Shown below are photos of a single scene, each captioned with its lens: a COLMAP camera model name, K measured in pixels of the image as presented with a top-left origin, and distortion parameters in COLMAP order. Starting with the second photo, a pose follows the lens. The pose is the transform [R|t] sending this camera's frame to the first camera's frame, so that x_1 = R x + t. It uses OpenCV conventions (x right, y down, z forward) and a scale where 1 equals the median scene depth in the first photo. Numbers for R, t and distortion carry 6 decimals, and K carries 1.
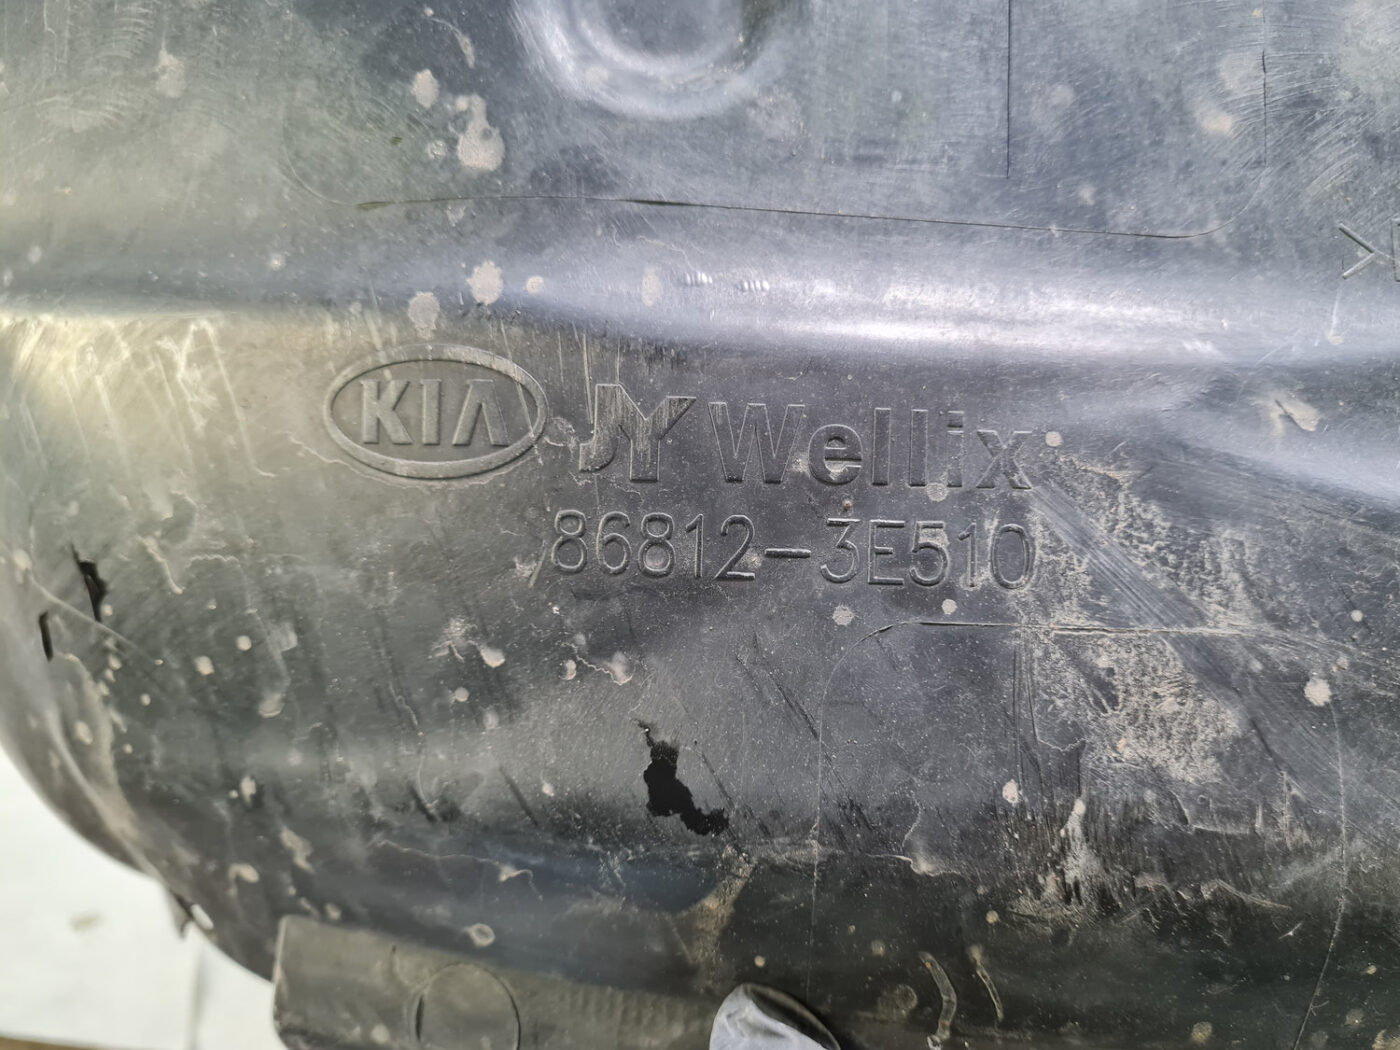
lens RADIAL K [[1063.6, 0, 700.7], [0, 1063.6, 526.7], [0, 0, 1]] dist [-0.006914, -0.002010]
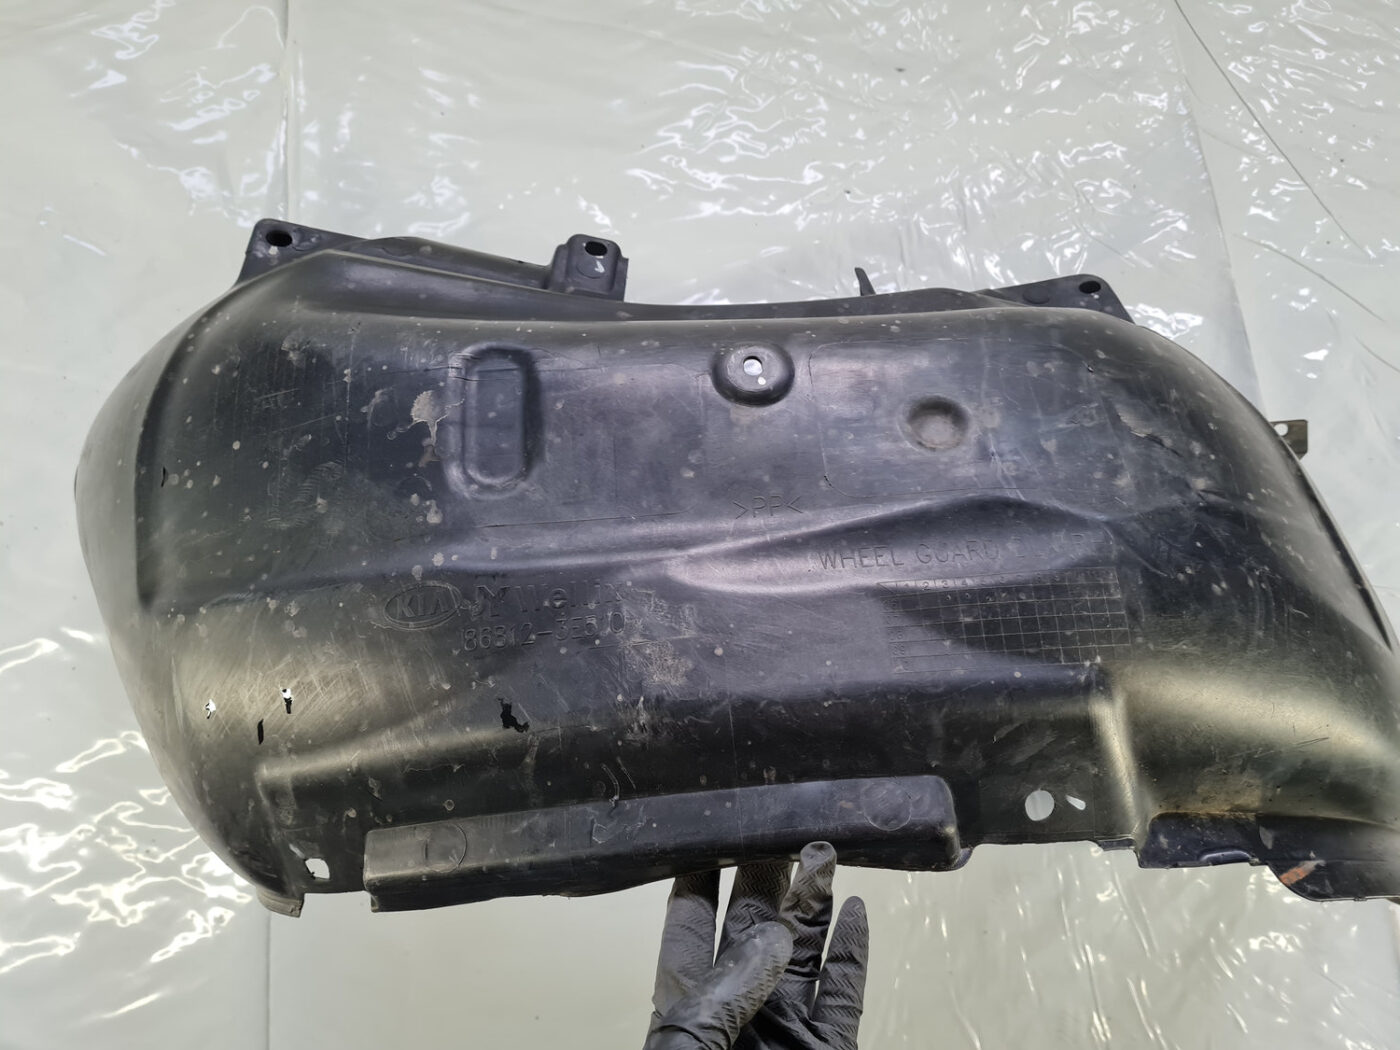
lens RADIAL K [[1063.6, 0, 697.7], [0, 1063.6, 523.9], [0, 0, 1]] dist [-0.006914, -0.002010]
pose [[0.991929, -0.126730, 0.004161, 0.528169], [0.121650, 0.941889, -0.313124, 0.710636], [0.035763, 0.311102, 0.949703, -1.860415]]
